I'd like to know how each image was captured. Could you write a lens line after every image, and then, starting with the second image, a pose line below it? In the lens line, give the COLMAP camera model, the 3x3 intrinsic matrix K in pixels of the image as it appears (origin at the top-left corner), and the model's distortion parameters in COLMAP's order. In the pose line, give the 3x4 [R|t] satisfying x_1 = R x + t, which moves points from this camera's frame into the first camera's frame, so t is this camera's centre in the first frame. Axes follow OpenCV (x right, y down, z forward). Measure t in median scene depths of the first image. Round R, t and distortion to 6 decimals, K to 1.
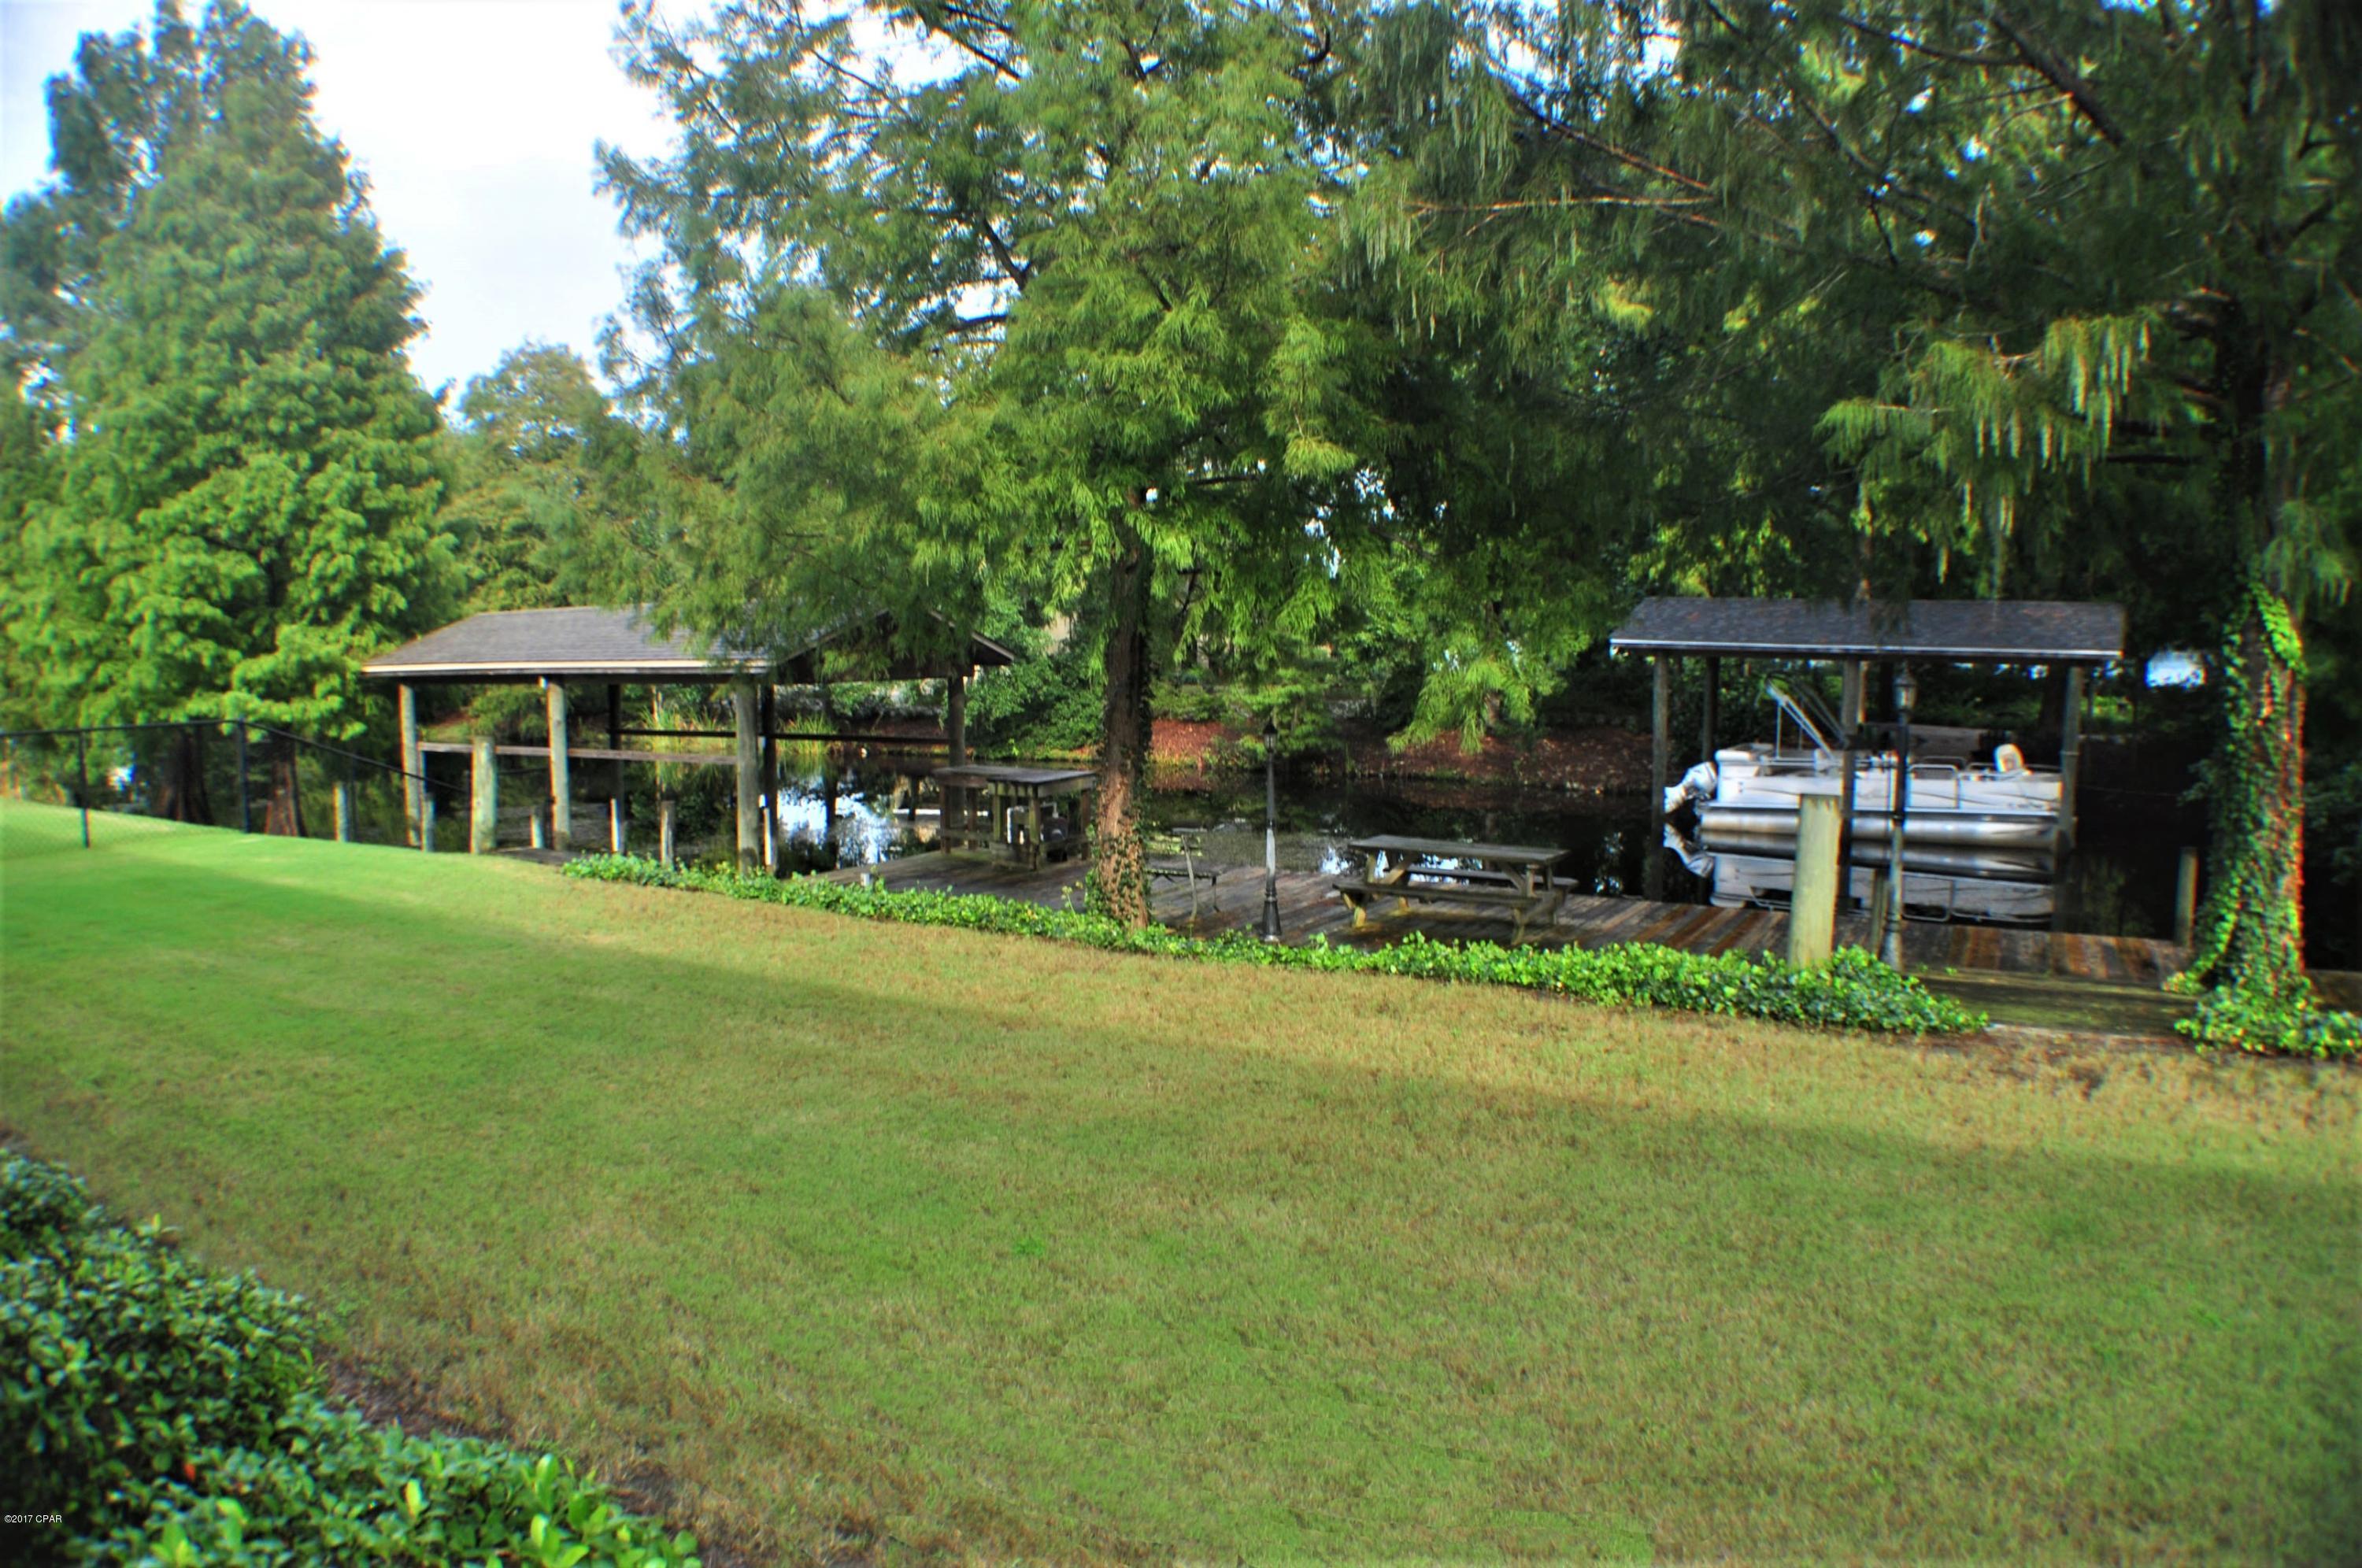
lens RADIAL K [[1528.0, 0, 1167.5], [0, 1528.0, 802.7], [0, 0, 1]] dist [-0.214212, 0.049417]
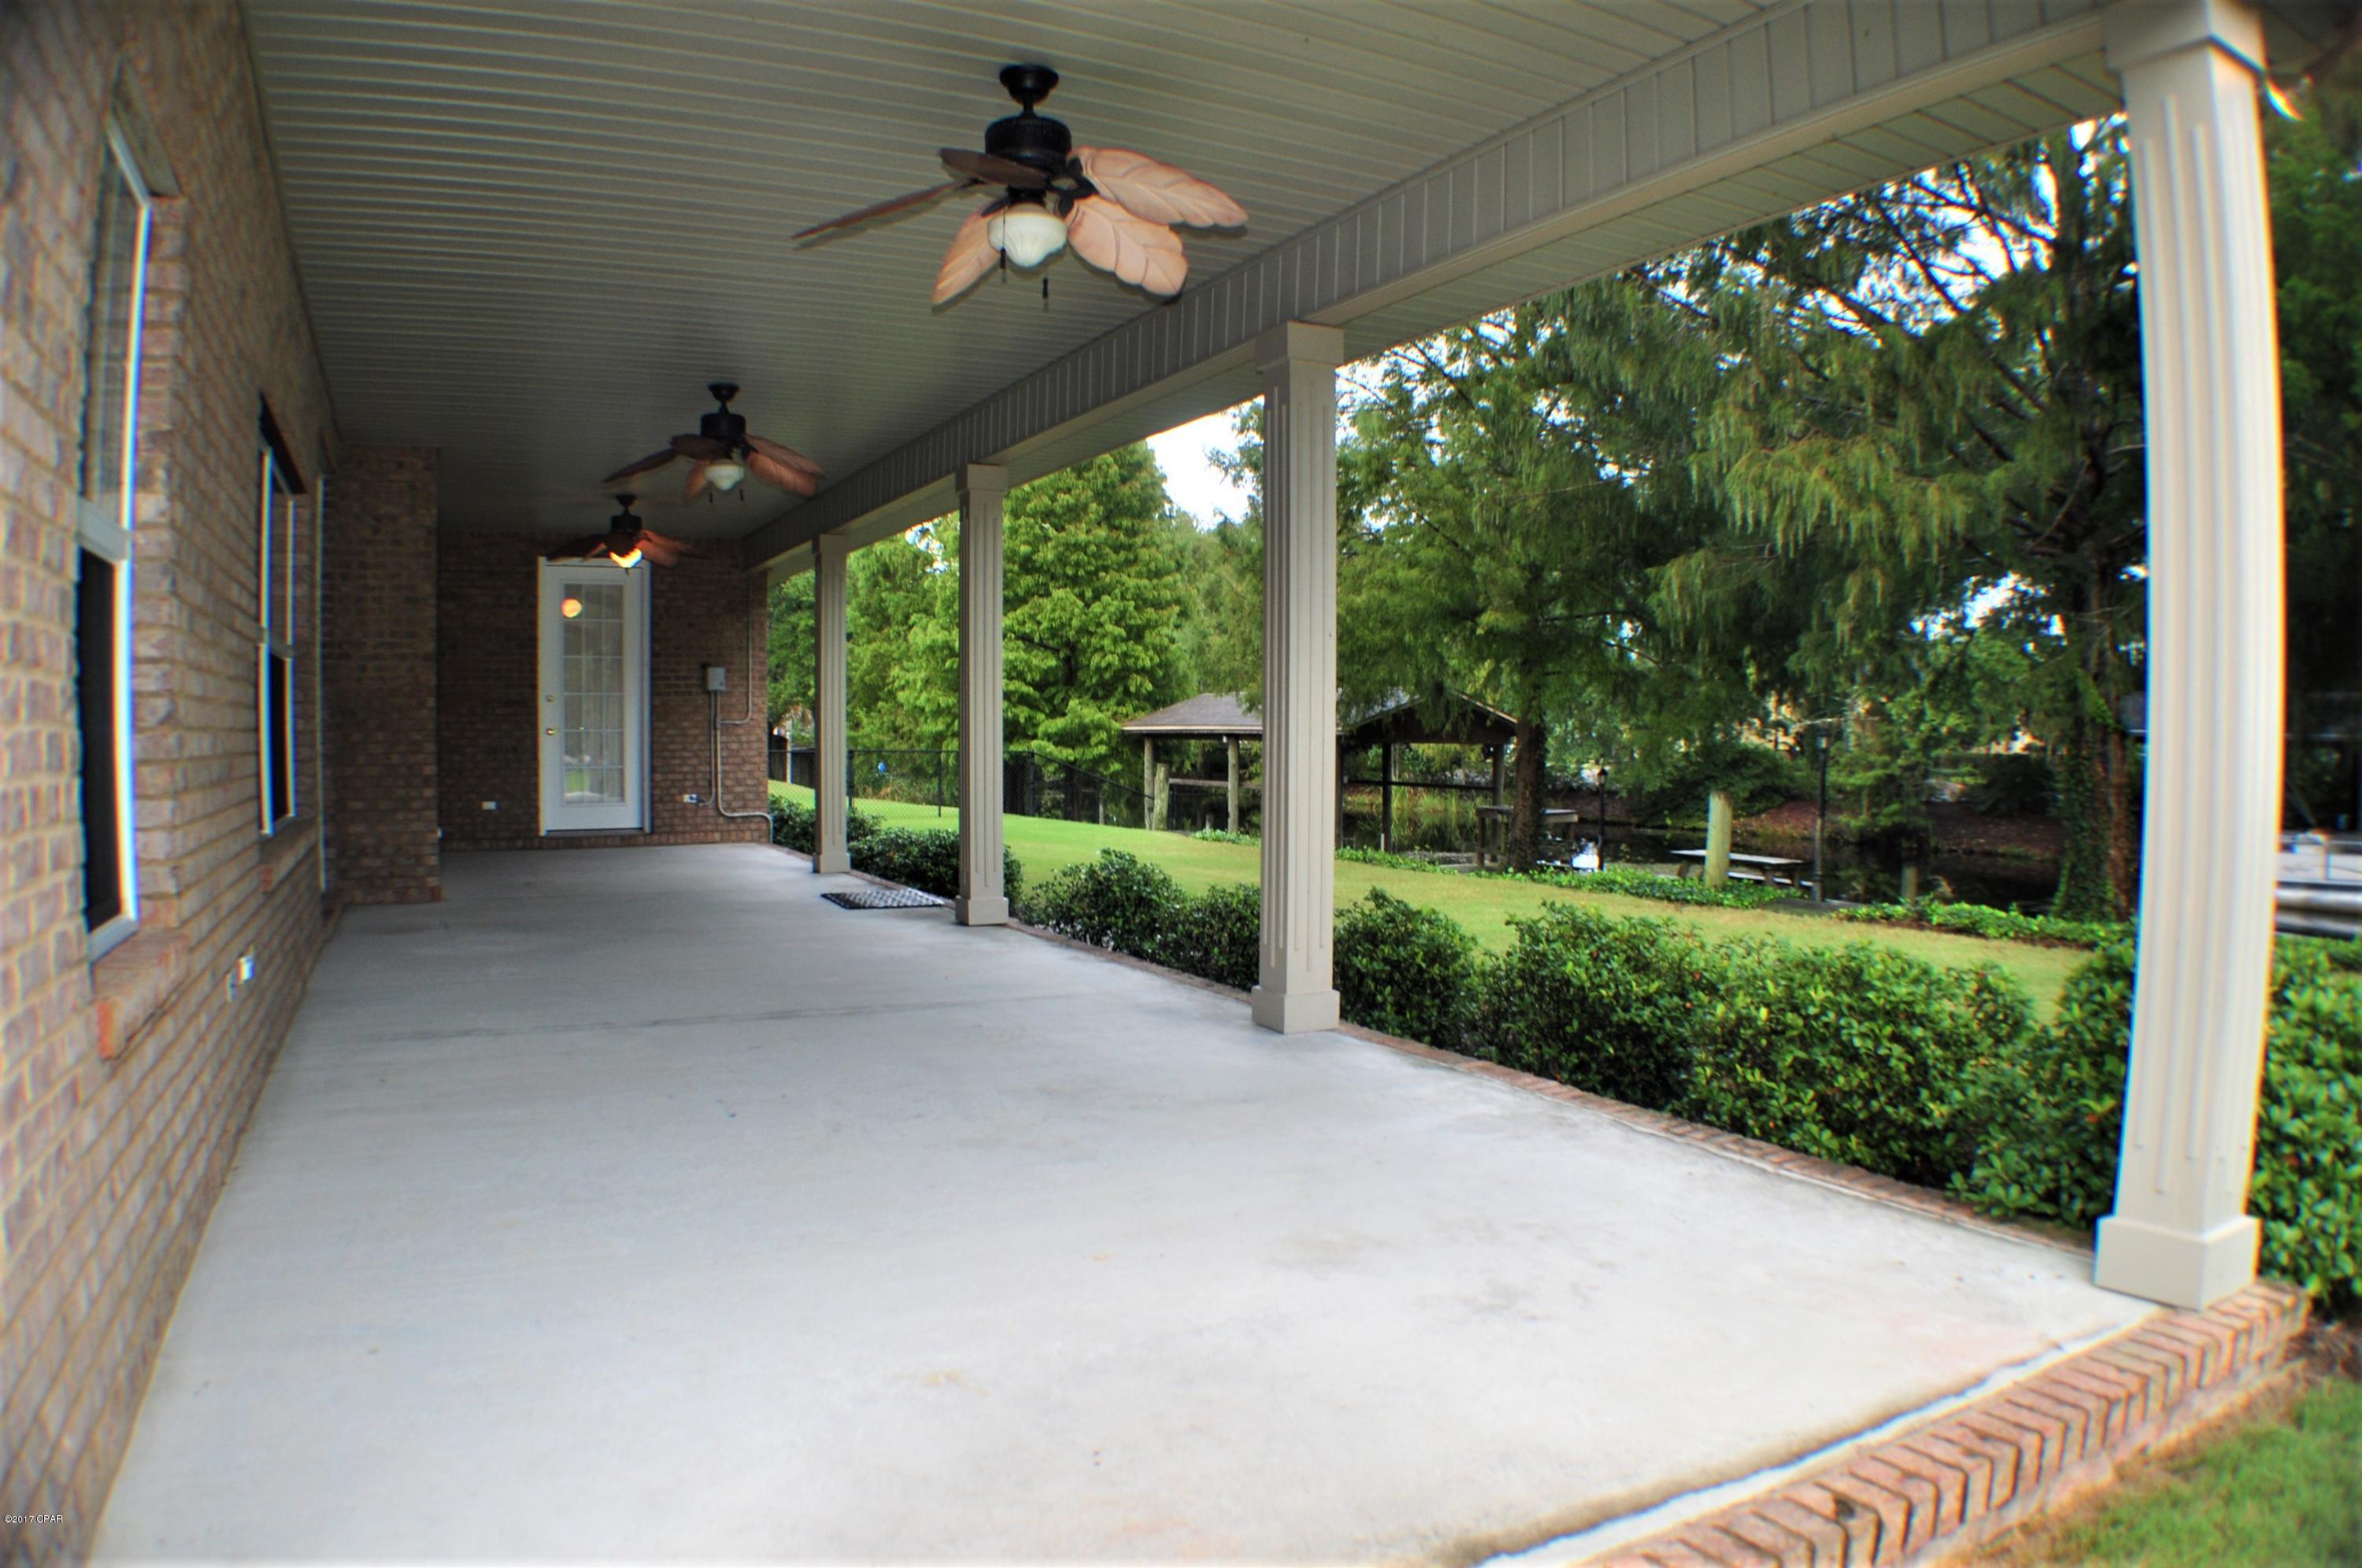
lens RADIAL K [[1528.0, 0, 1167.5], [0, 1528.0, 802.7], [0, 0, 1]] dist [-0.214212, 0.049417]
pose [[0.863391, 0.033391, -0.503430, 0.314640], [-0.063412, 0.997077, -0.042620, 0.053649], [0.500535, 0.068721, 0.862984, -0.395480]]
